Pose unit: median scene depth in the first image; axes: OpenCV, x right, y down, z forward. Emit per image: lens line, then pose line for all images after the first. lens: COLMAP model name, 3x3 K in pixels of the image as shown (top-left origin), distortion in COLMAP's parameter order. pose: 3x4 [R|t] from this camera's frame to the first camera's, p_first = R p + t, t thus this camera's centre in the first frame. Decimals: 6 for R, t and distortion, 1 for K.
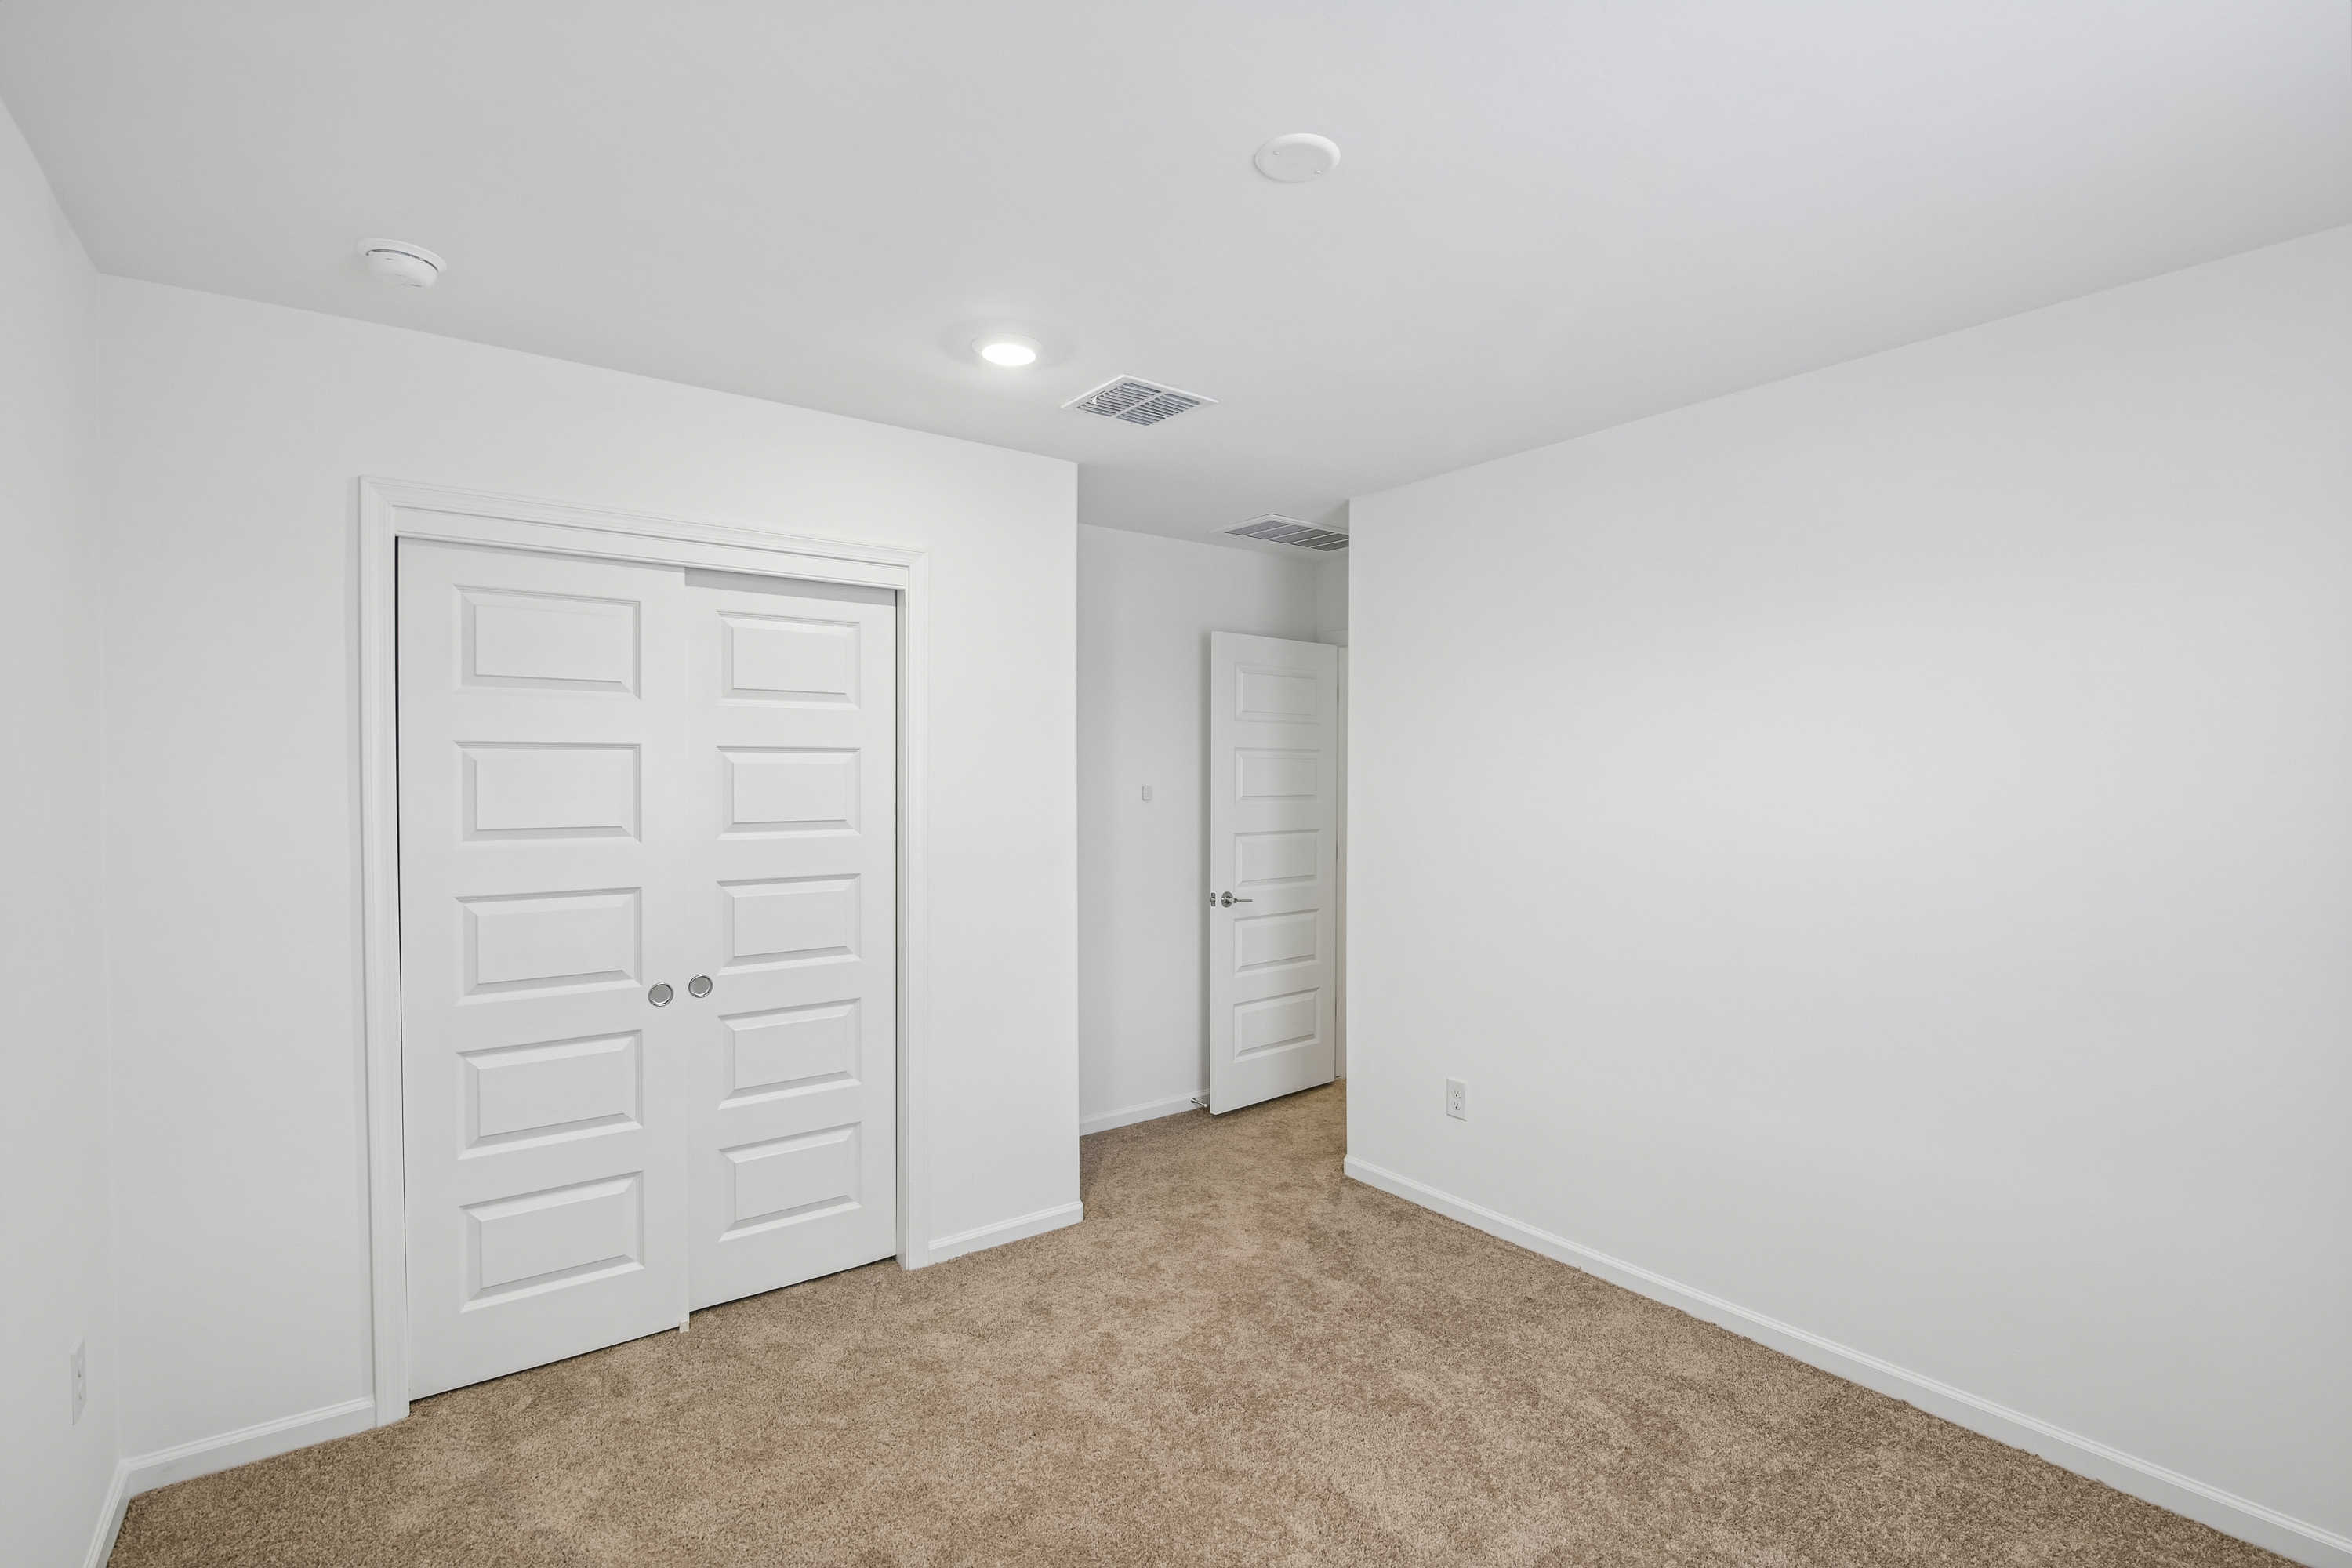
lens RADIAL K [[1079.7, 0, 1170.2], [0, 1079.7, 788.1], [0, 0, 1]] dist [-0.019750, 0.000244]
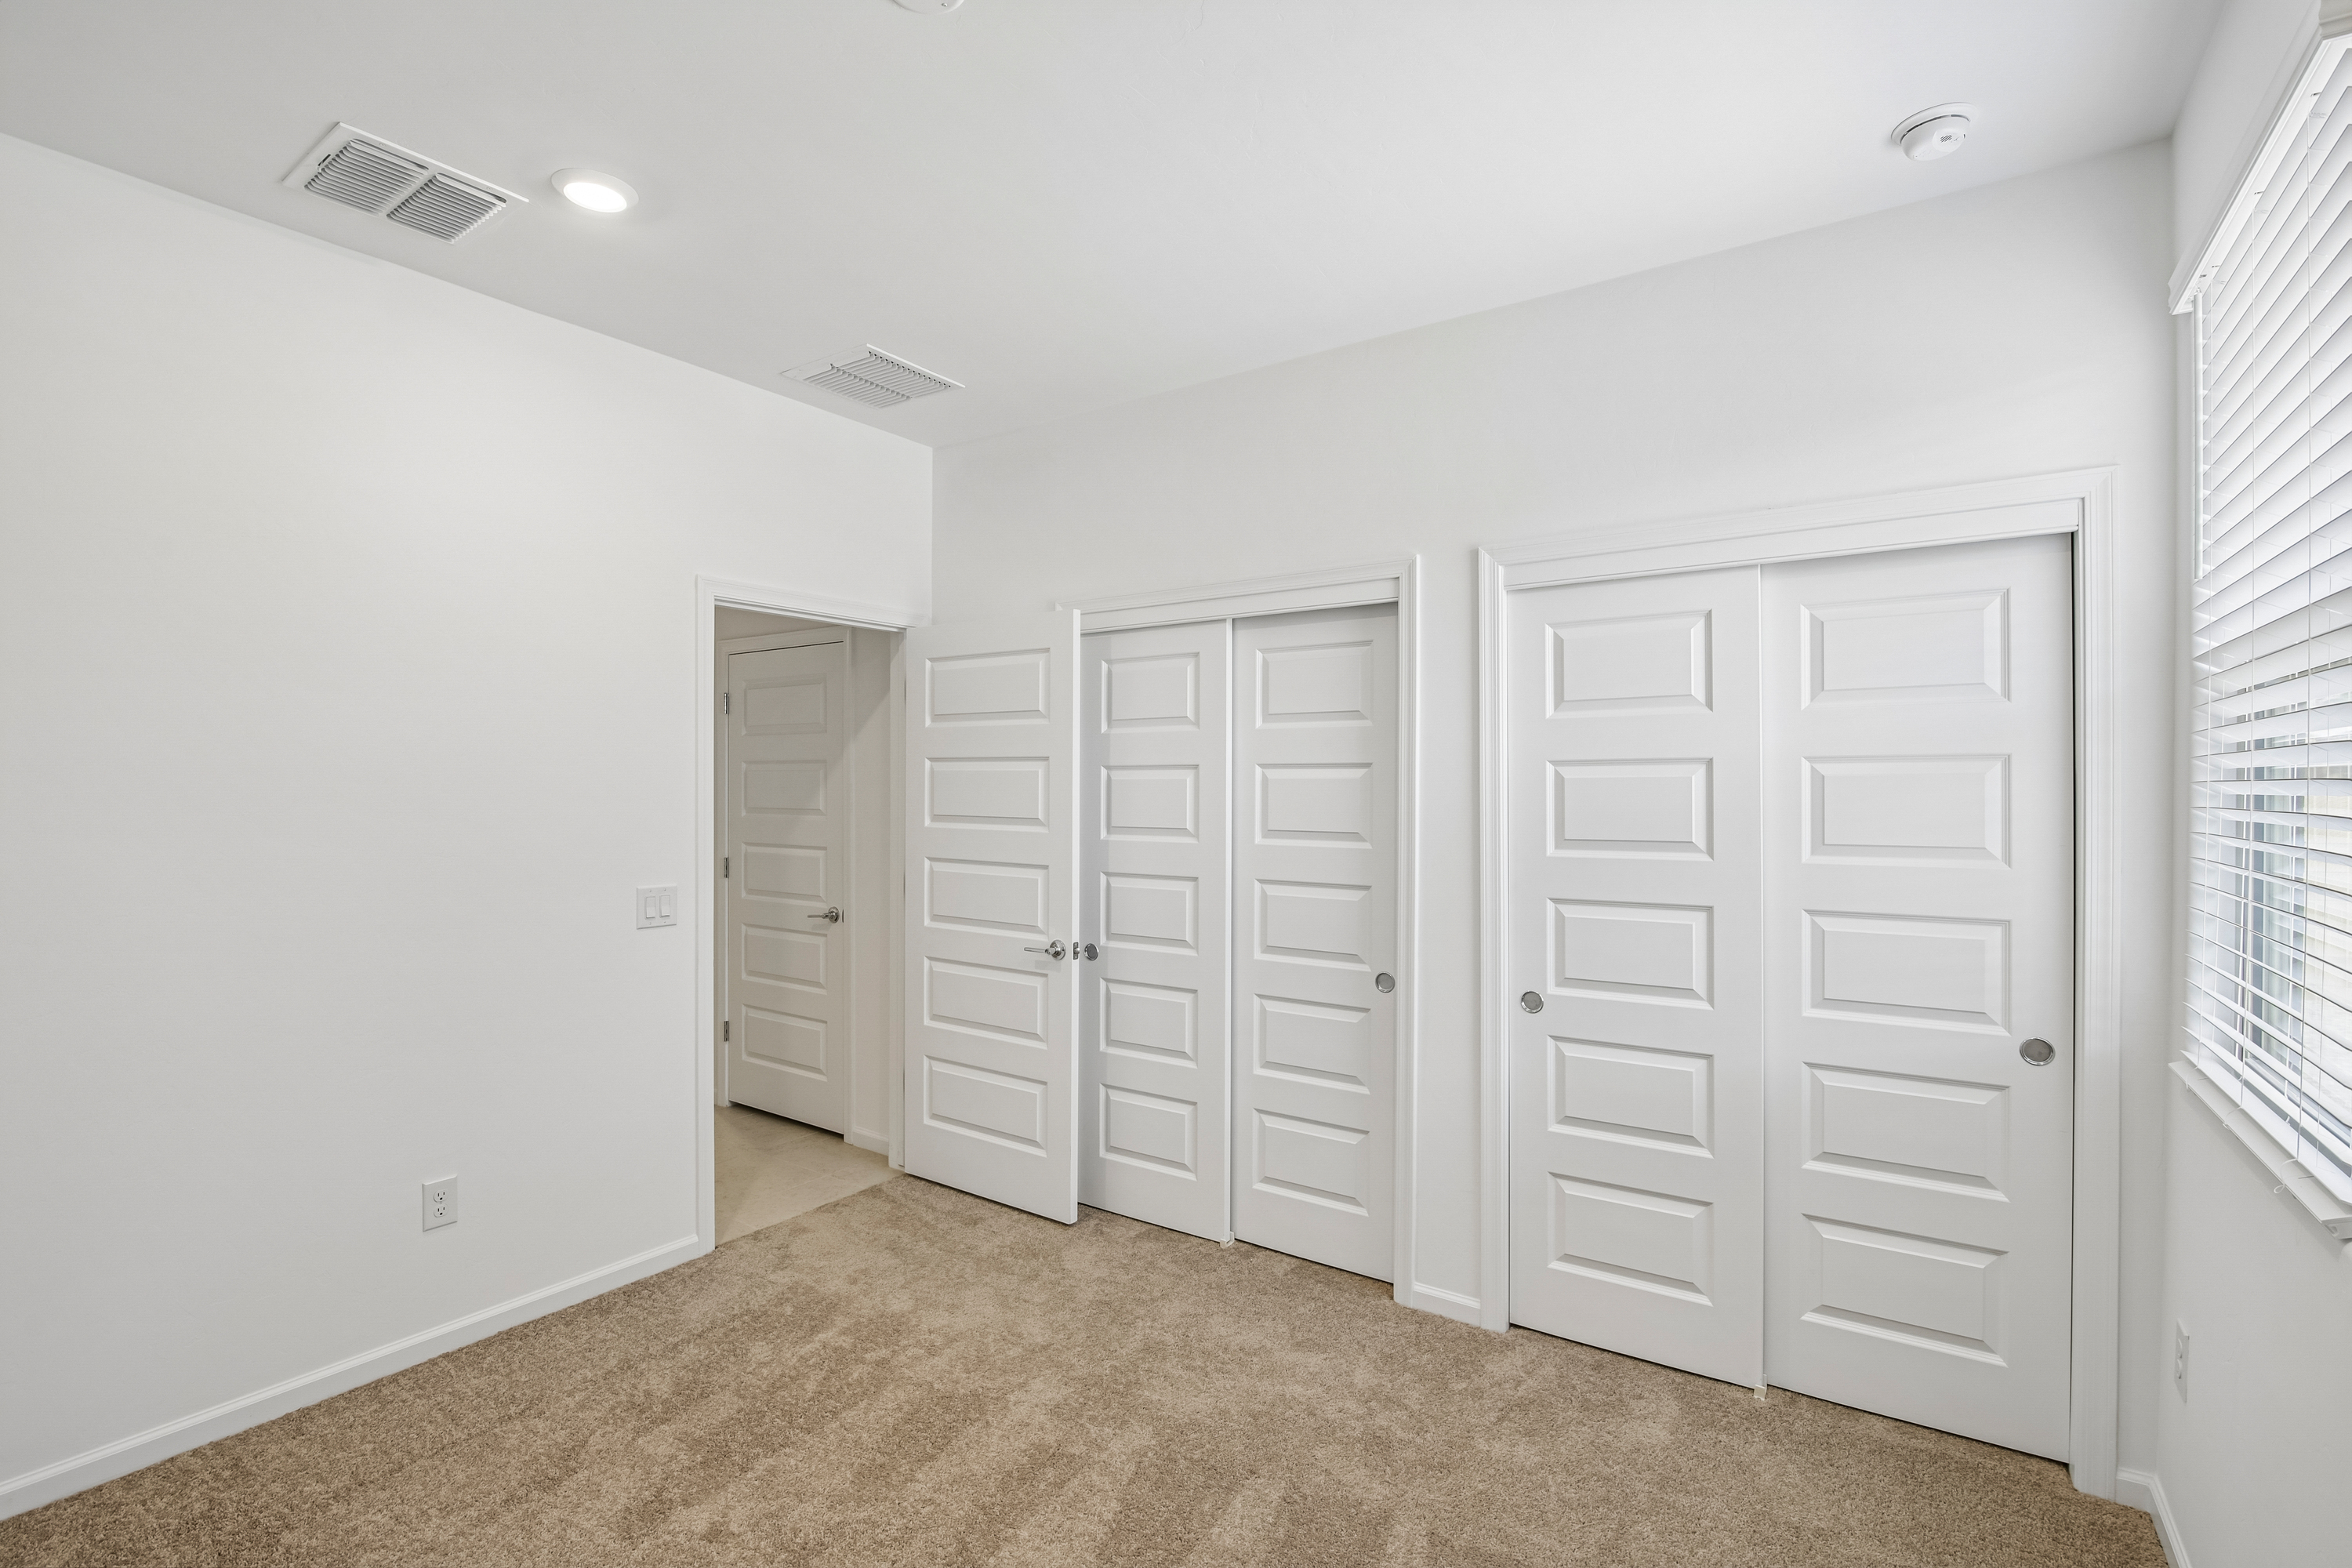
lens RADIAL K [[1079.7, 0, 1167.7], [0, 1079.7, 787.6], [0, 0, 1]] dist [-0.019750, 0.000244]
pose [[0.283943, -0.009286, -0.958796, 0.290215], [-0.003332, 0.999938, -0.010671, -0.002664], [0.958835, 0.006225, 0.283895, 0.260202]]
